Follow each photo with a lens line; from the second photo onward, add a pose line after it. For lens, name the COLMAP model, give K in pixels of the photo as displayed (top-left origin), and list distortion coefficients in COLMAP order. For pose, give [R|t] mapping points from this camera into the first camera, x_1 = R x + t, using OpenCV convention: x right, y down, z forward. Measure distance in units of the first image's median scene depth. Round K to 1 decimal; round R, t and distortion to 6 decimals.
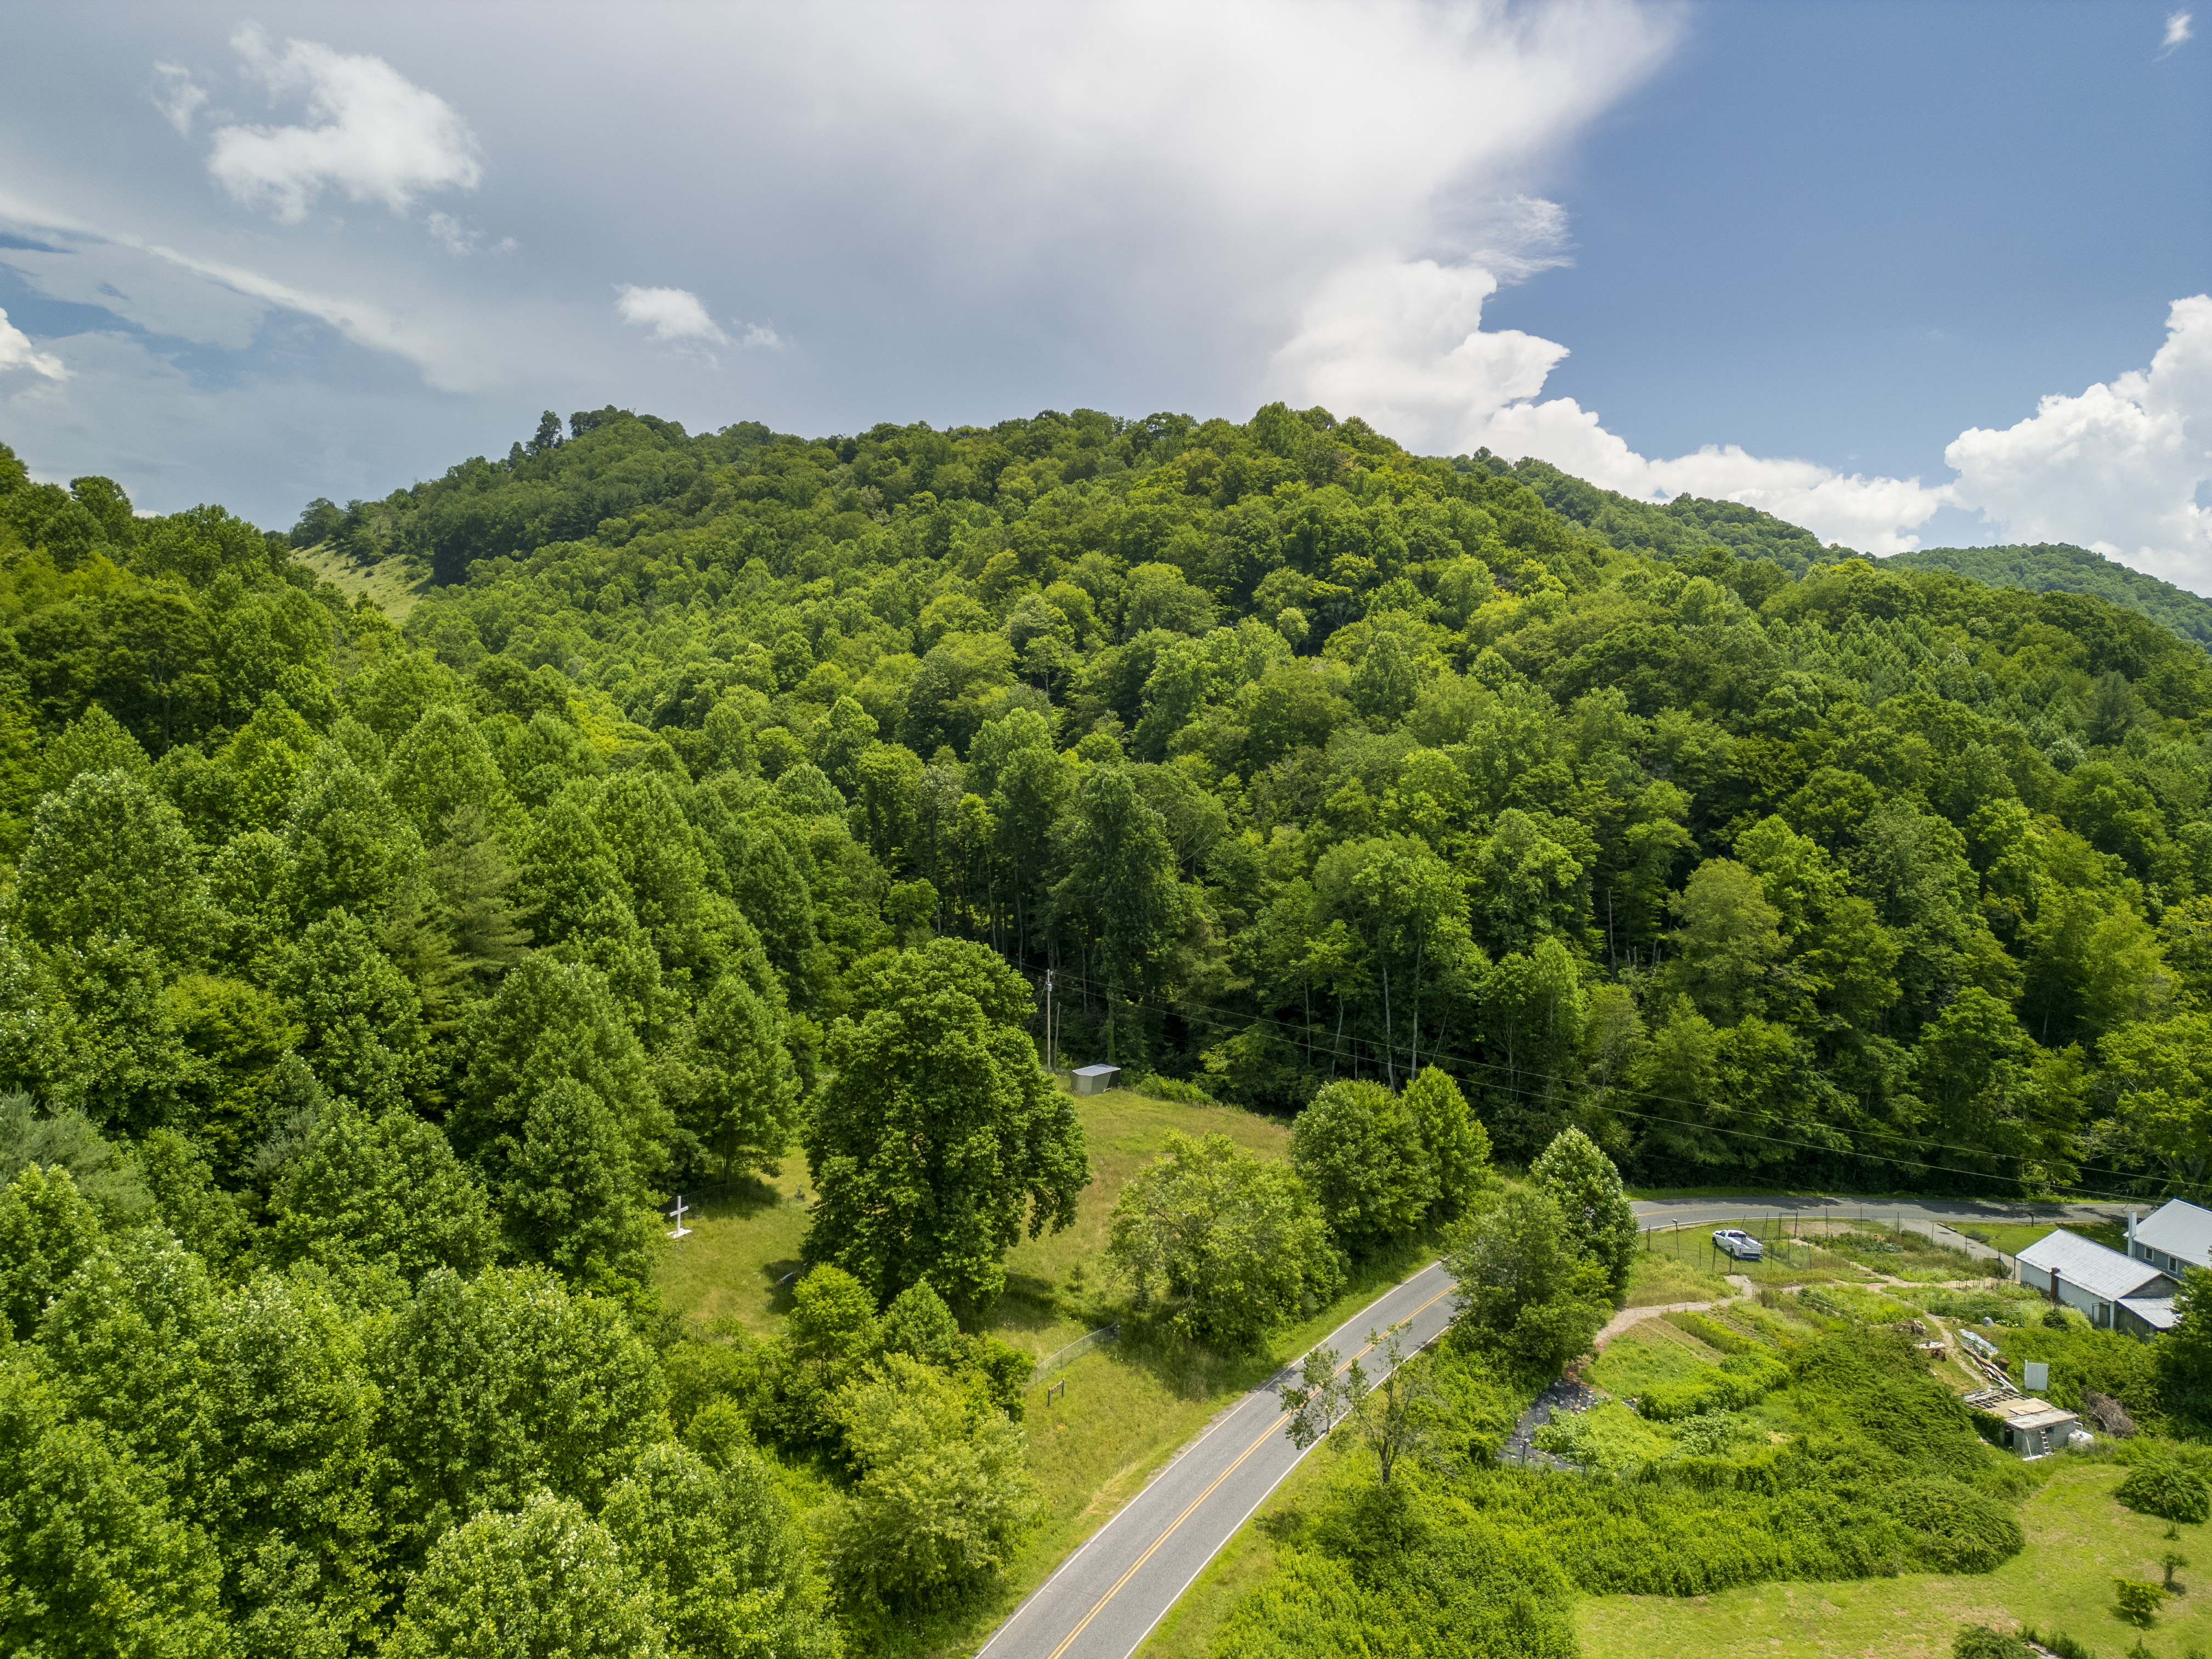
lens RADIAL K [[1559.3, 0, 1112.1], [0, 1559.3, 828.1], [0, 0, 1]] dist [0.074749, -0.064362]
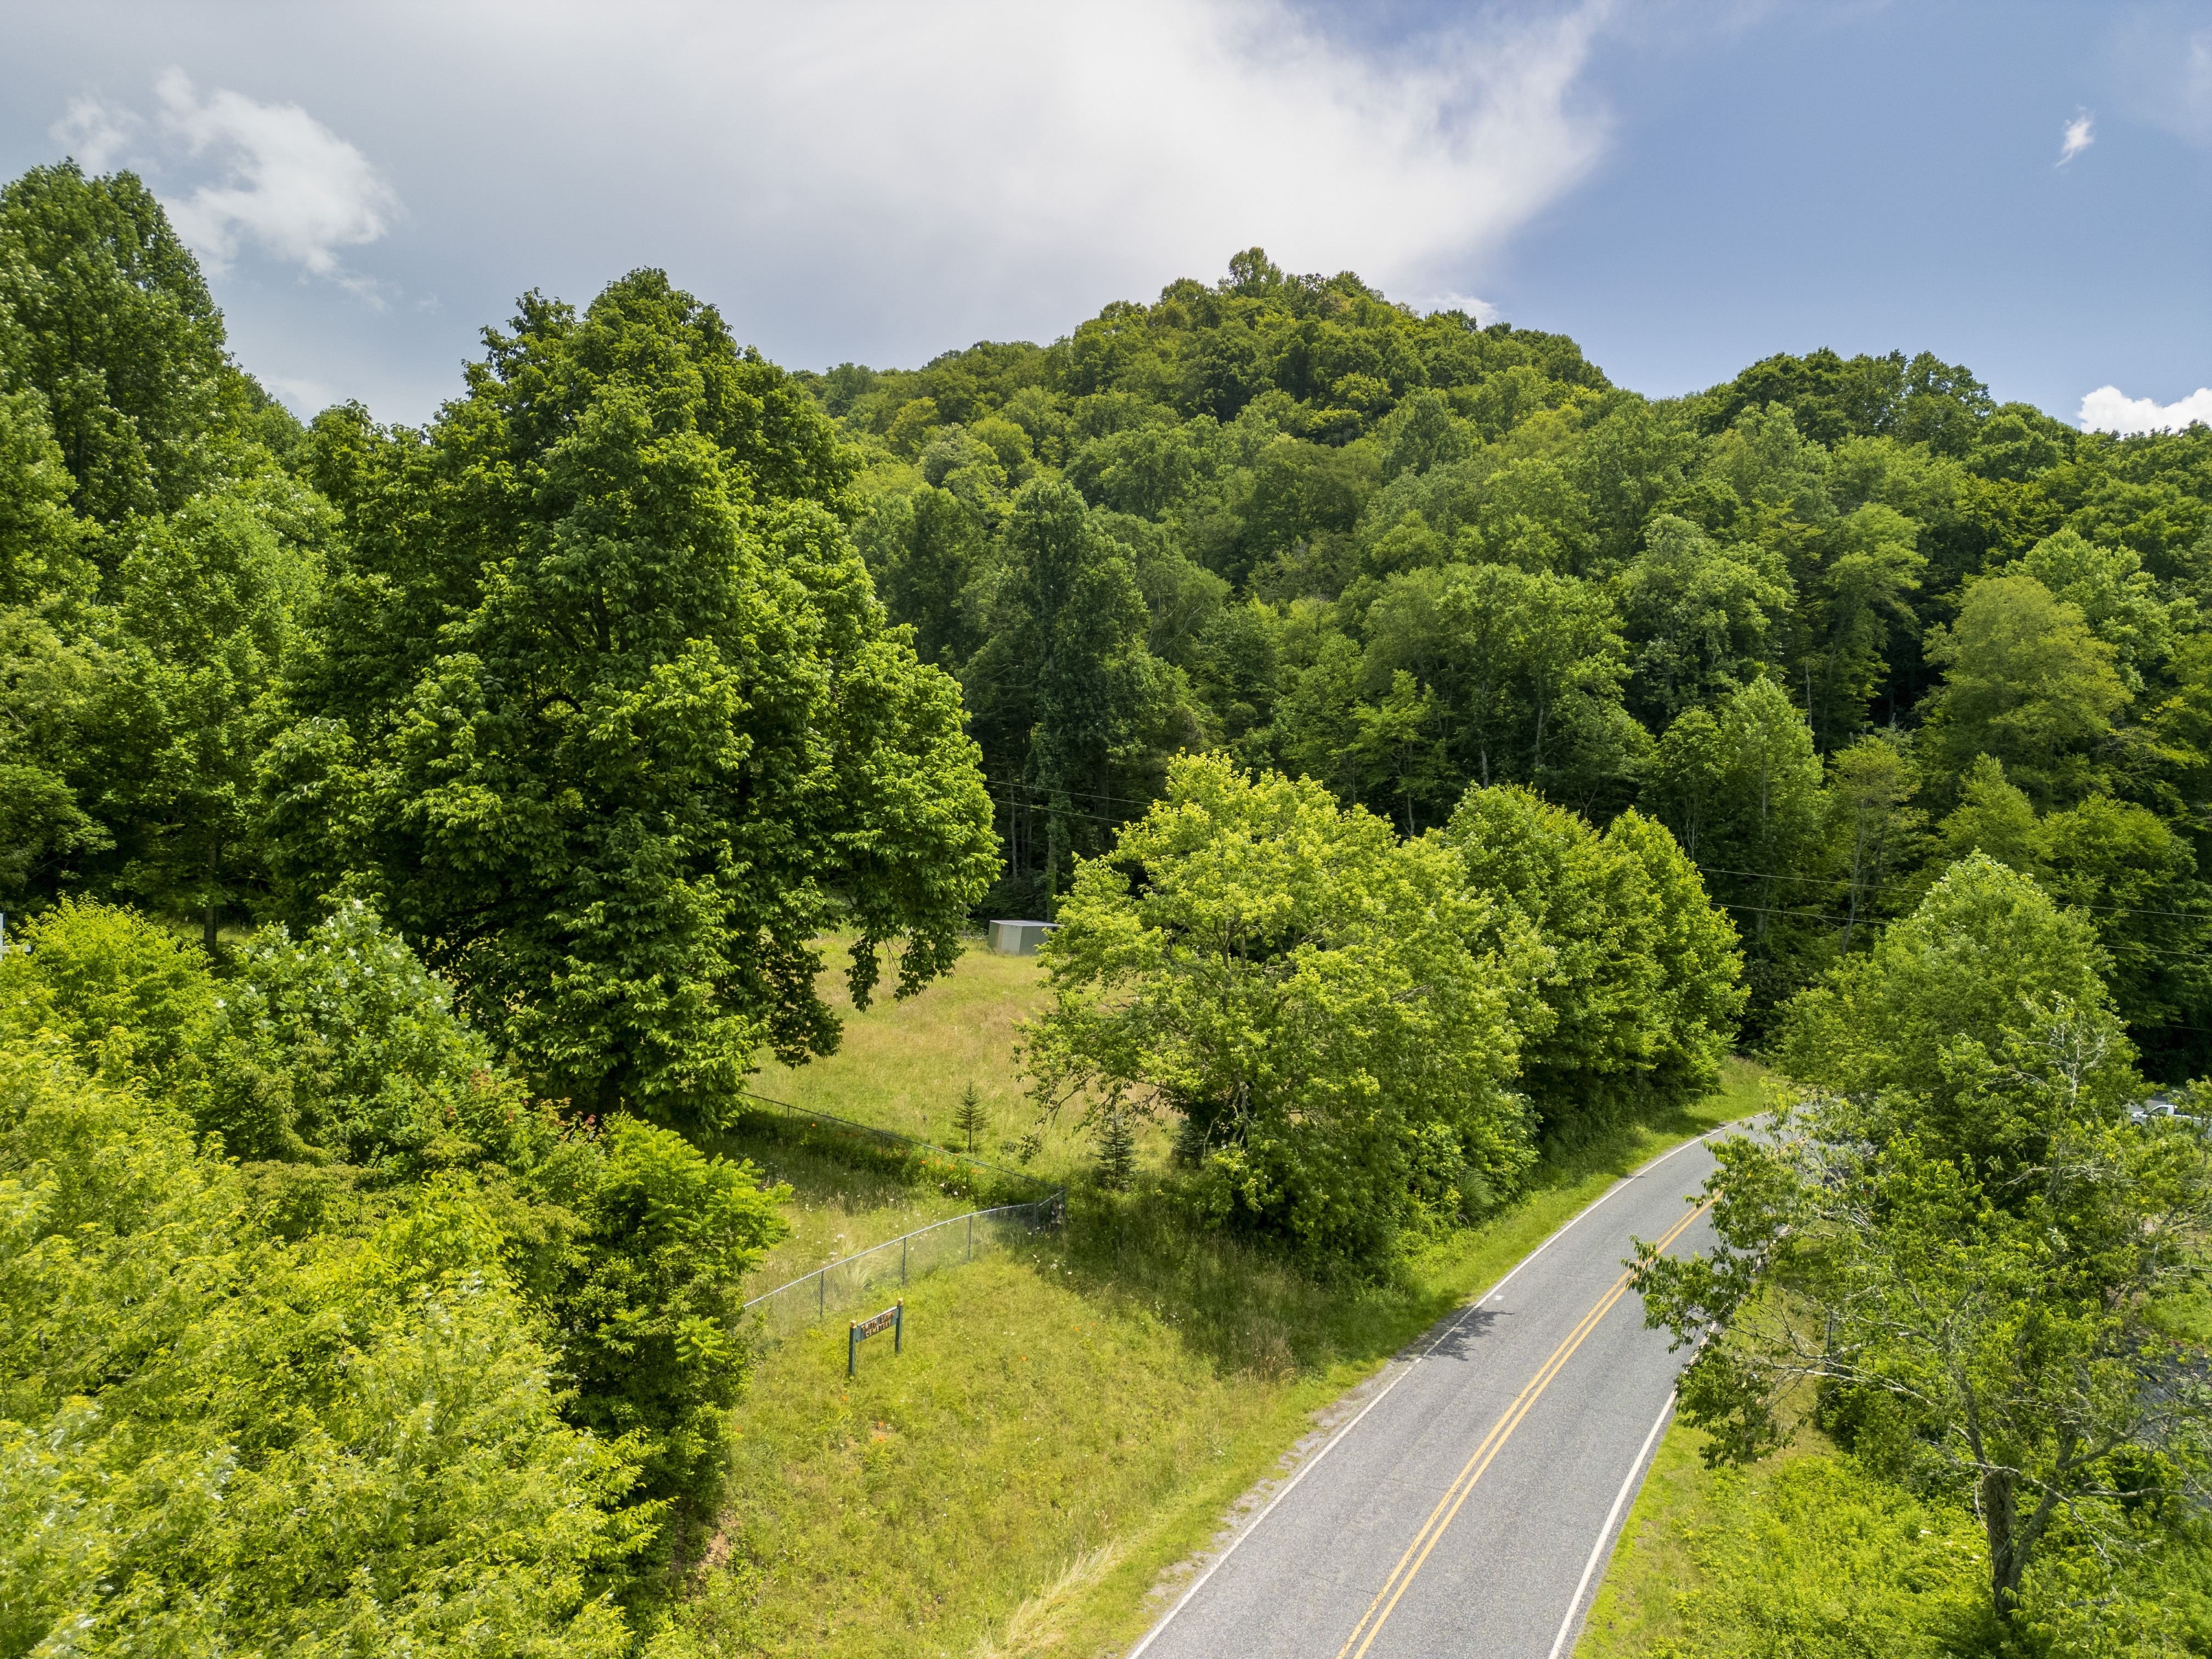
lens RADIAL K [[1559.3, 0, 1111.8], [0, 1559.3, 827.3], [0, 0, 1]] dist [0.074749, -0.064362]
pose [[0.999442, -0.004627, 0.033093, 0.002536], [0.006342, 0.998632, -0.051902, 0.152770], [-0.032807, 0.052083, 0.998104, 0.374711]]
